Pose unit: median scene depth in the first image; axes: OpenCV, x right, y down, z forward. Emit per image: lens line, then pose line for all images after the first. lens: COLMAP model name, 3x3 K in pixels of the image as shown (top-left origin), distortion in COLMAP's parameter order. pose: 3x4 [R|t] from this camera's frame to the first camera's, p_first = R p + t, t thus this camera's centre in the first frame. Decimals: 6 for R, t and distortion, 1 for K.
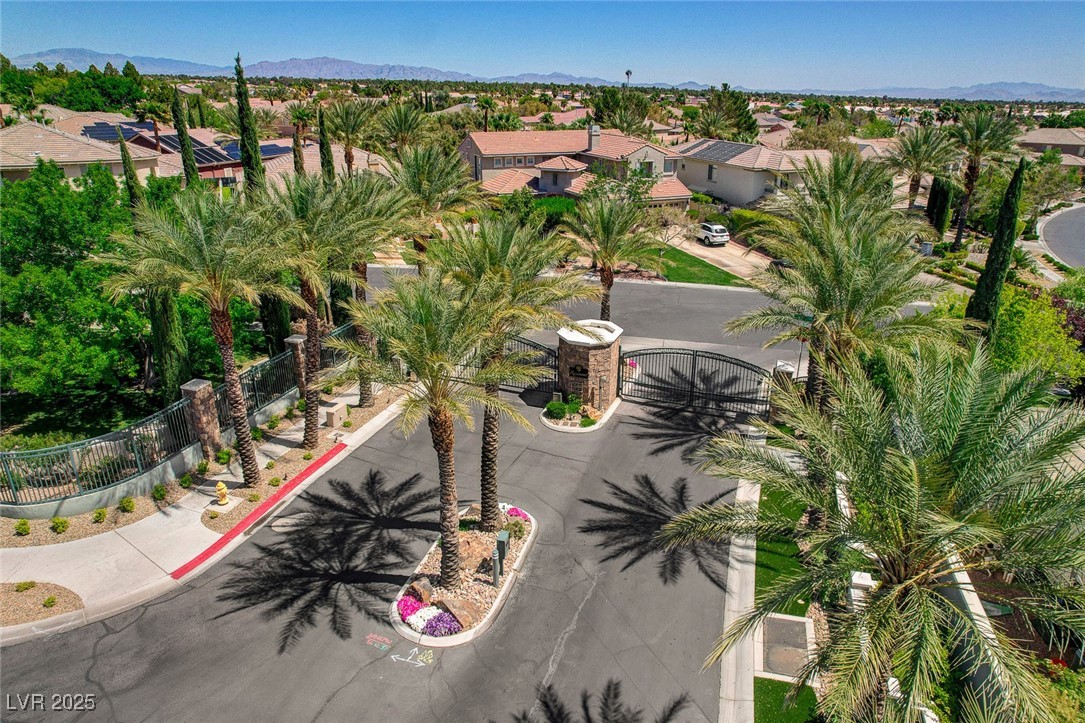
lens RADIAL K [[695.6, 0, 541.2], [0, 695.6, 355.8], [0, 0, 1]] dist [-0.052953, 0.052287]
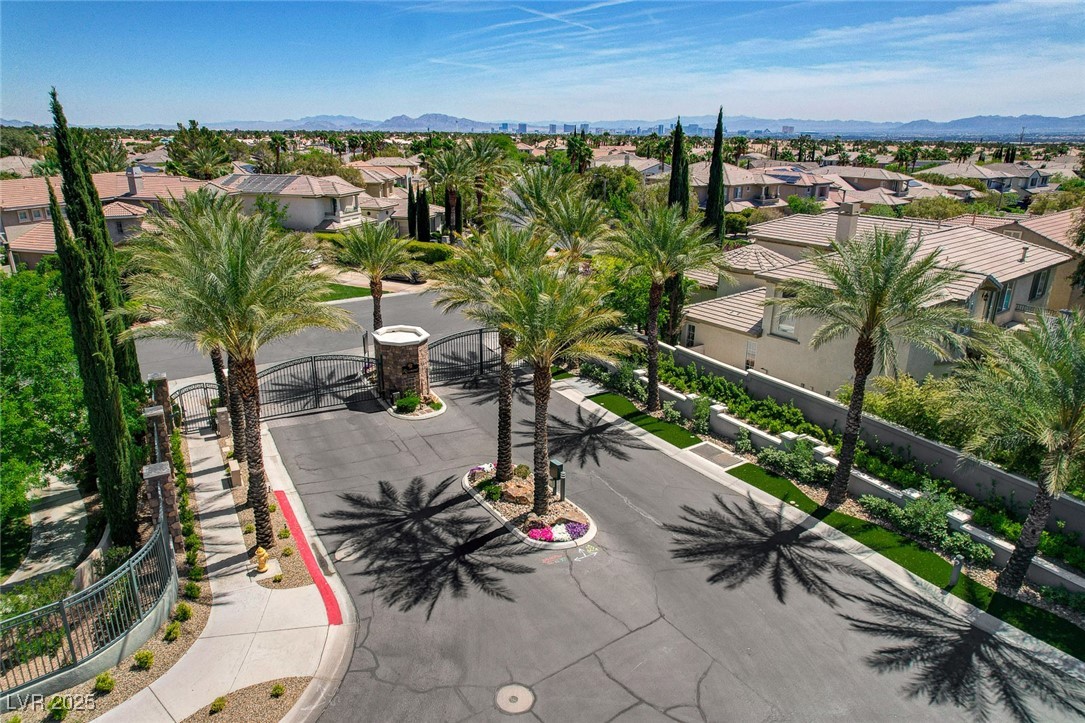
lens RADIAL K [[695.6, 0, 517.8], [0, 695.6, 343.9], [0, 0, 1]] dist [-0.052953, 0.052287]
pose [[0.688316, -0.225357, 0.689519, -0.596368], [0.267712, 0.962338, 0.047278, -0.021480], [-0.674204, 0.152051, 0.722723, 0.048164]]
